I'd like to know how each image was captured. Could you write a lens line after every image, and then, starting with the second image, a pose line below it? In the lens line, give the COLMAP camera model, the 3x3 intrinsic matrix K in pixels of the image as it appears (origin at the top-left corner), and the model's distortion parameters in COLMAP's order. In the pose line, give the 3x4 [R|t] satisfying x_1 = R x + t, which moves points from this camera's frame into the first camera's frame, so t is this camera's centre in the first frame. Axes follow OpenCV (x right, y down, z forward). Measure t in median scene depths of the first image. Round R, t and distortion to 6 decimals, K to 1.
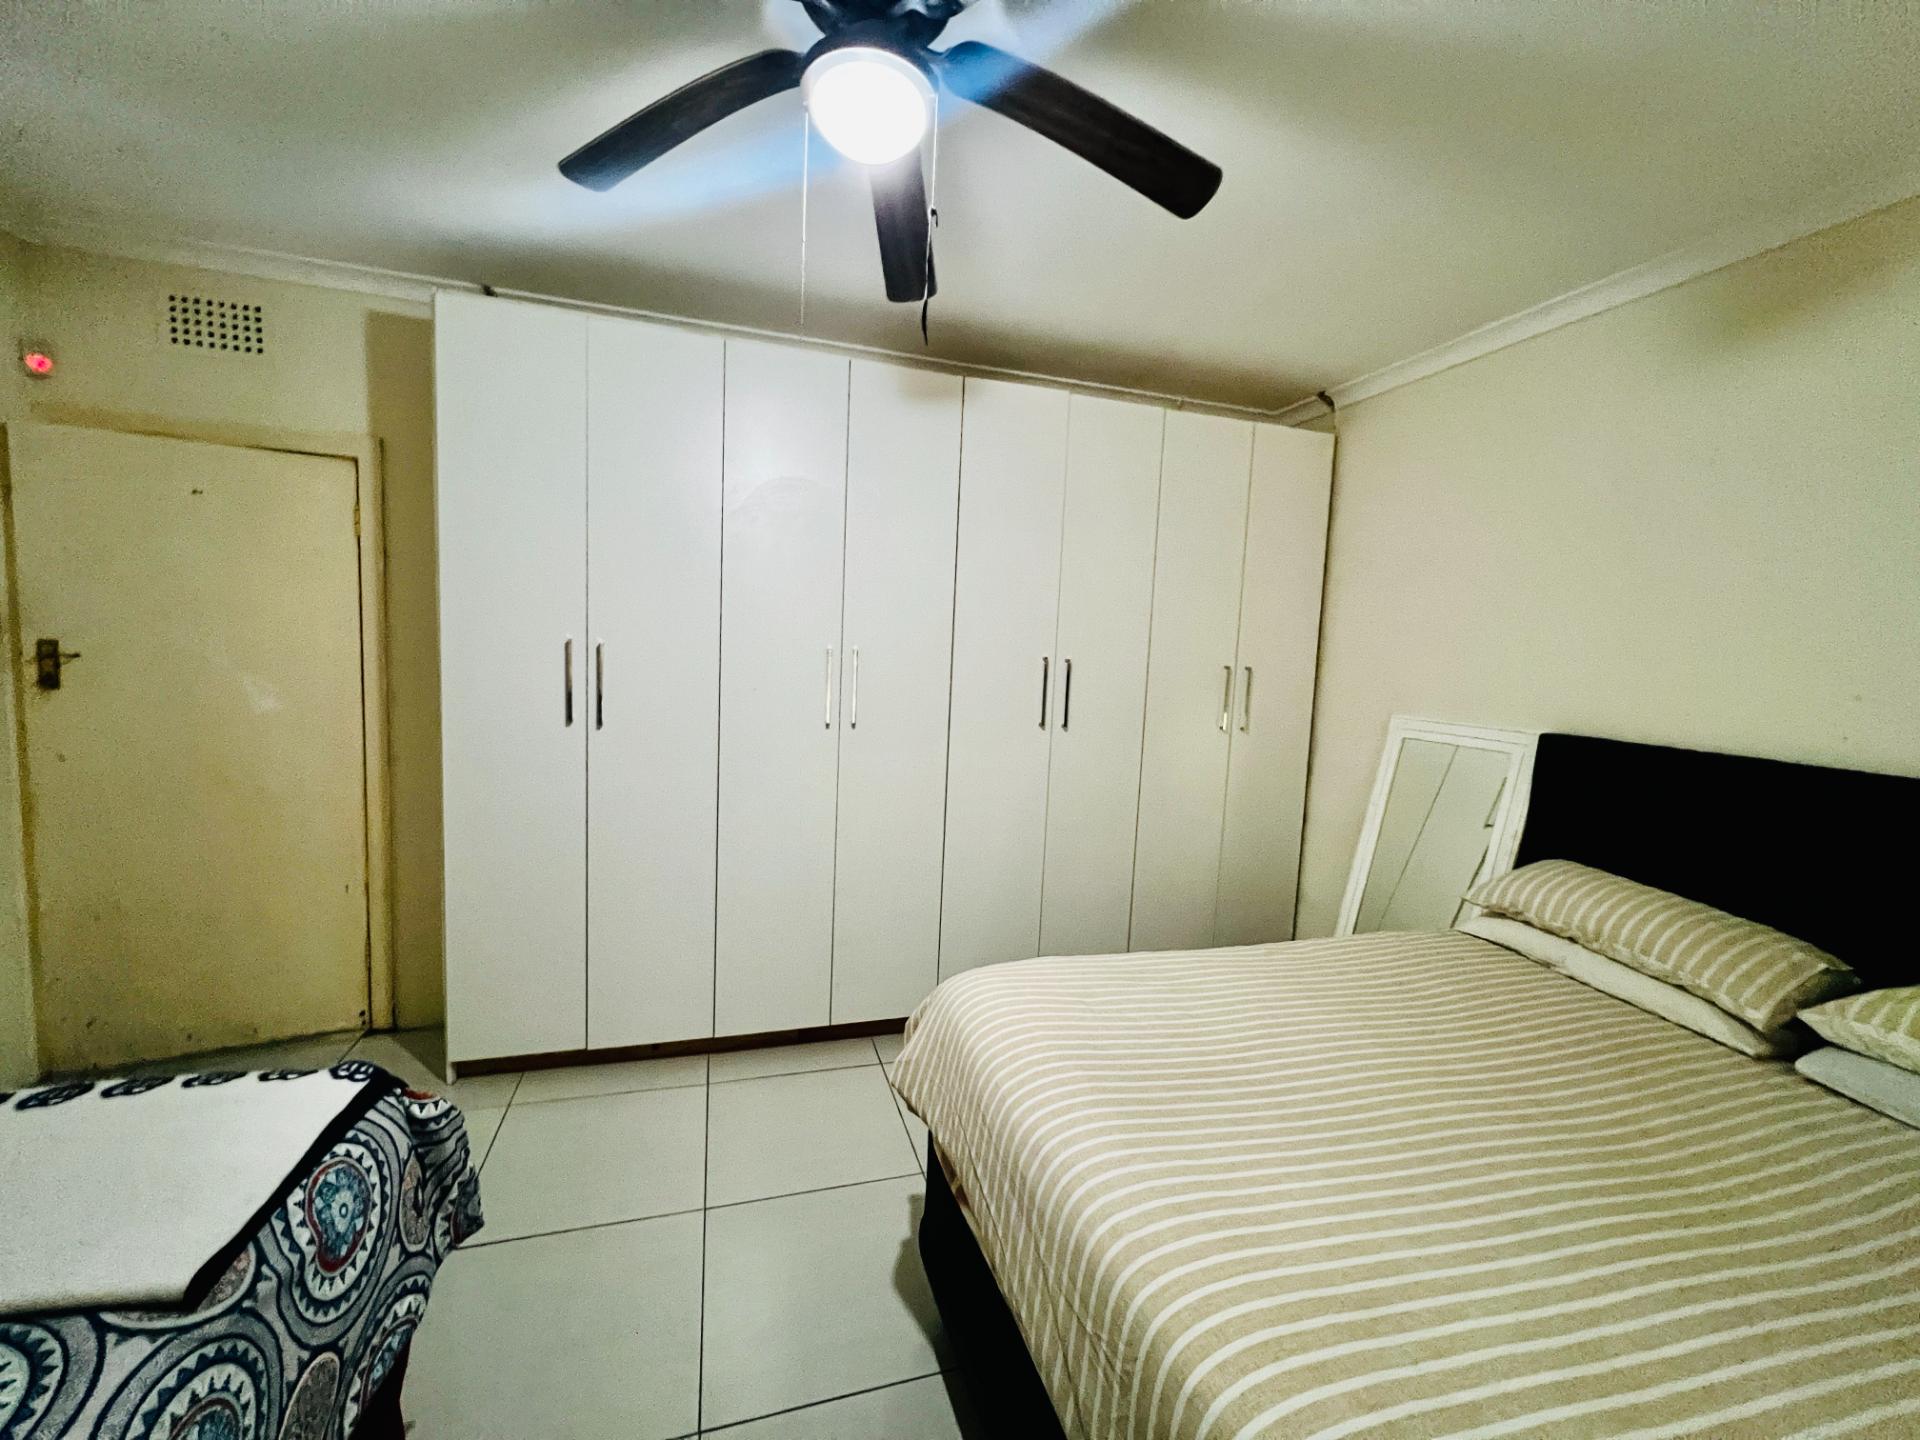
lens RADIAL K [[766.7, 0, 956.8], [0, 766.7, 721.1], [0, 0, 1]] dist [-0.003695, 0.000877]
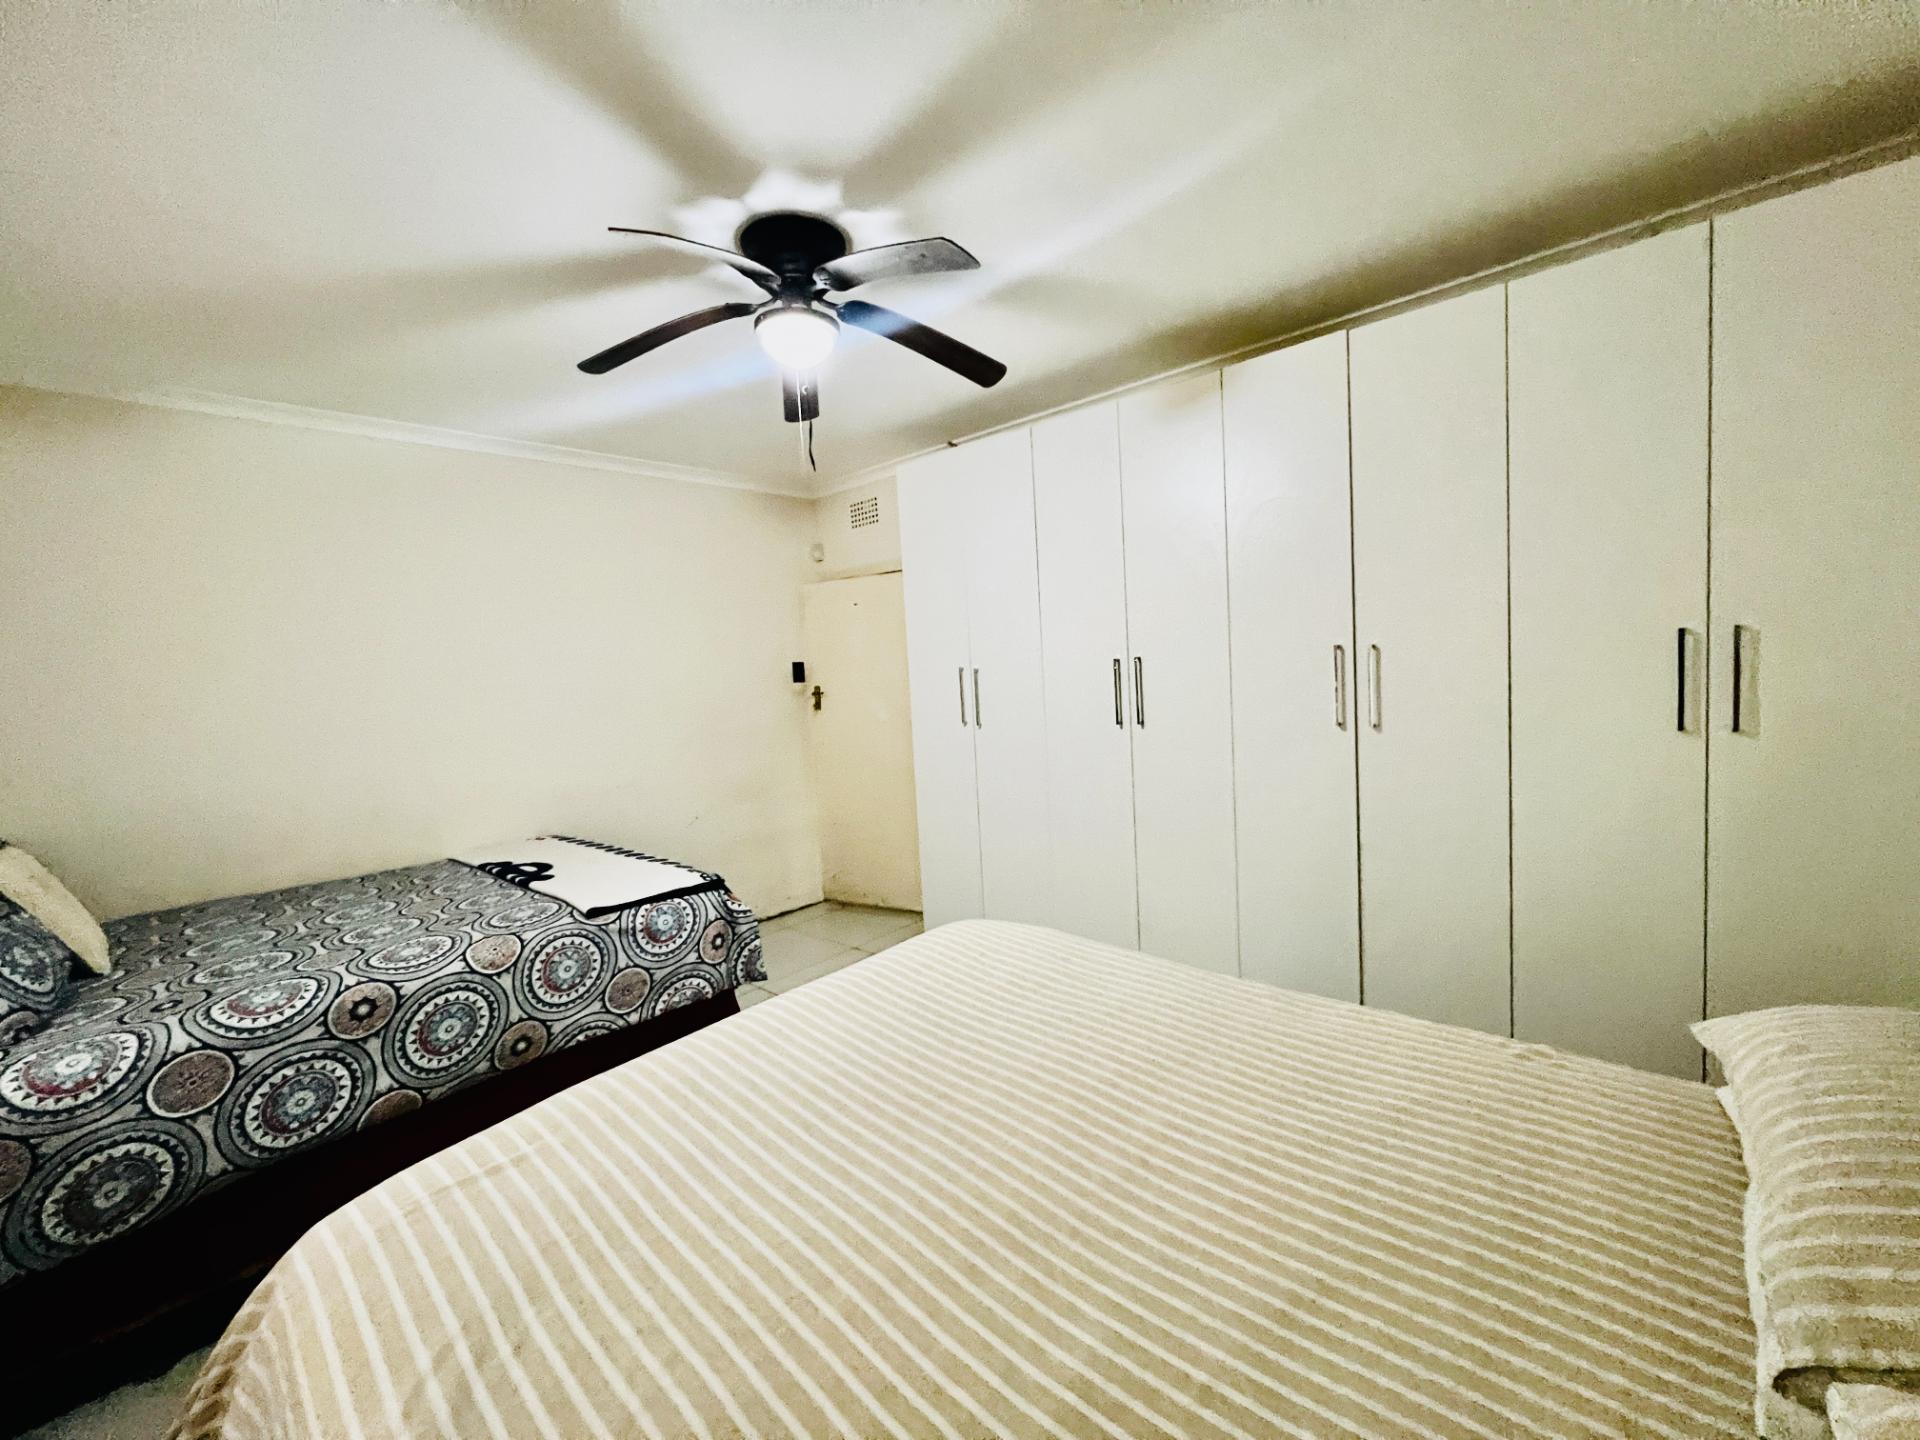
lens RADIAL K [[766.7, 0, 951.6], [0, 766.7, 717.9], [0, 0, 1]] dist [-0.003695, 0.000877]
pose [[0.511169, -0.014474, -0.859358, 0.880367], [0.001514, 0.999872, -0.015940, 0.016001], [0.859479, 0.006847, 0.511126, 0.266254]]
